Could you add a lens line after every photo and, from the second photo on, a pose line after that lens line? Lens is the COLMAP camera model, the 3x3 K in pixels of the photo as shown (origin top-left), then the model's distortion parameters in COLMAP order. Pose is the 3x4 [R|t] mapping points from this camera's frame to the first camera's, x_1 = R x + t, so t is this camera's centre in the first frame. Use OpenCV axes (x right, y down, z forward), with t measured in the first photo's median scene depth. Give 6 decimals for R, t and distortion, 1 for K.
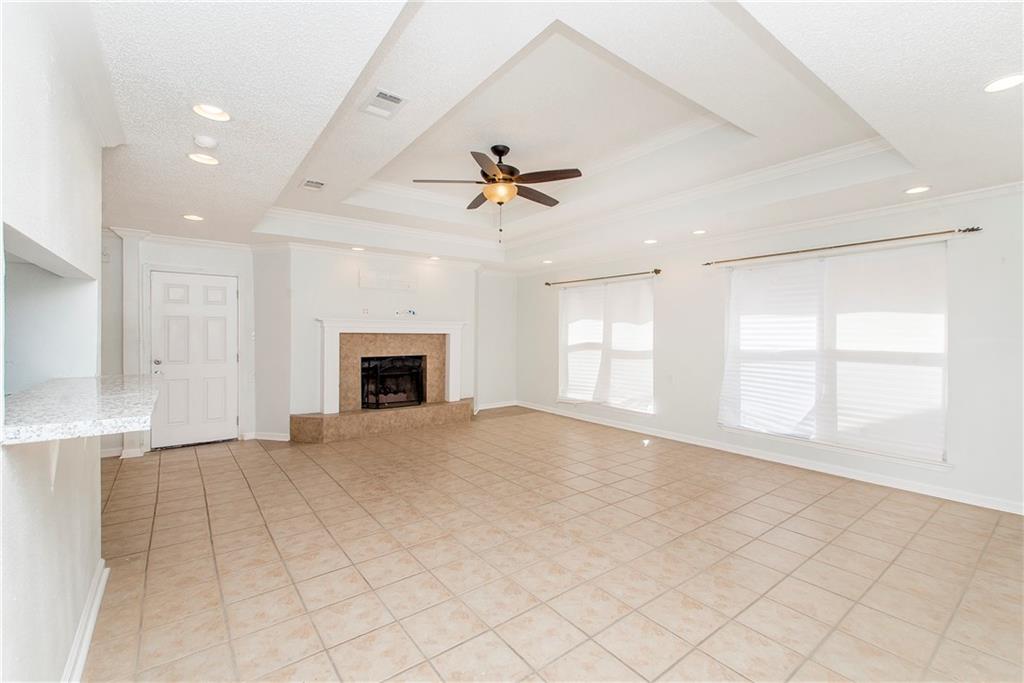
lens RADIAL K [[437.5, 0, 512.2], [0, 437.5, 334.6], [0, 0, 1]] dist [0.019995, -0.009863]
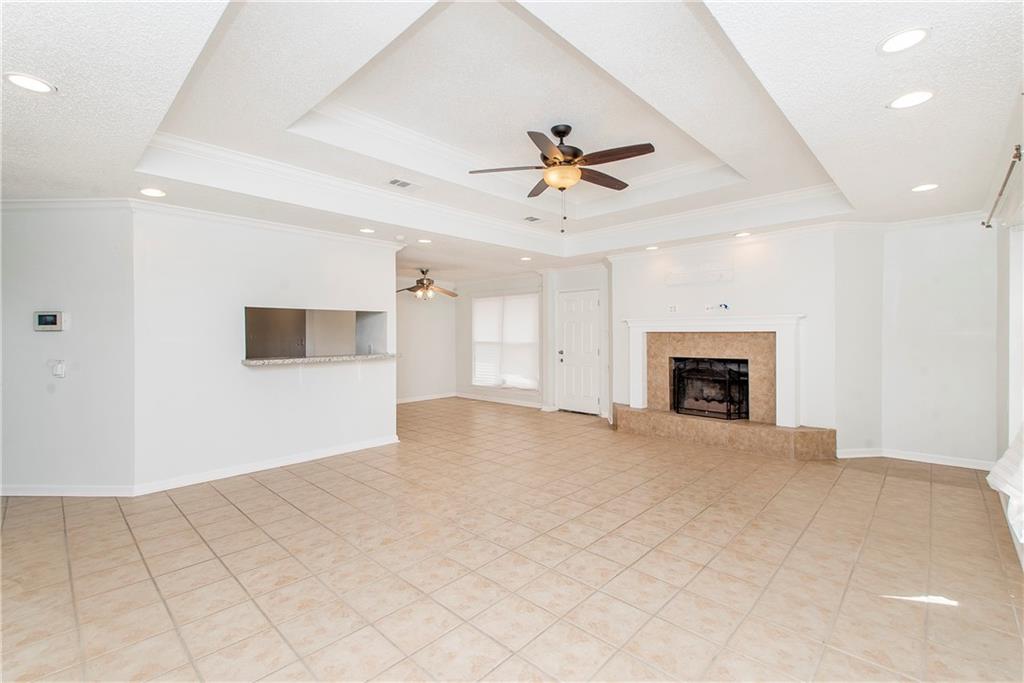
lens RADIAL K [[435.4, 0, 524.5], [0, 435.4, 339.1], [0, 0, 1]] dist [0.022117, -0.010572]
pose [[0.175167, -0.001551, -0.984538, 0.546300], [-0.004658, 0.999986, -0.002404, 0.015932], [0.984528, 0.005007, 0.175157, 0.512622]]
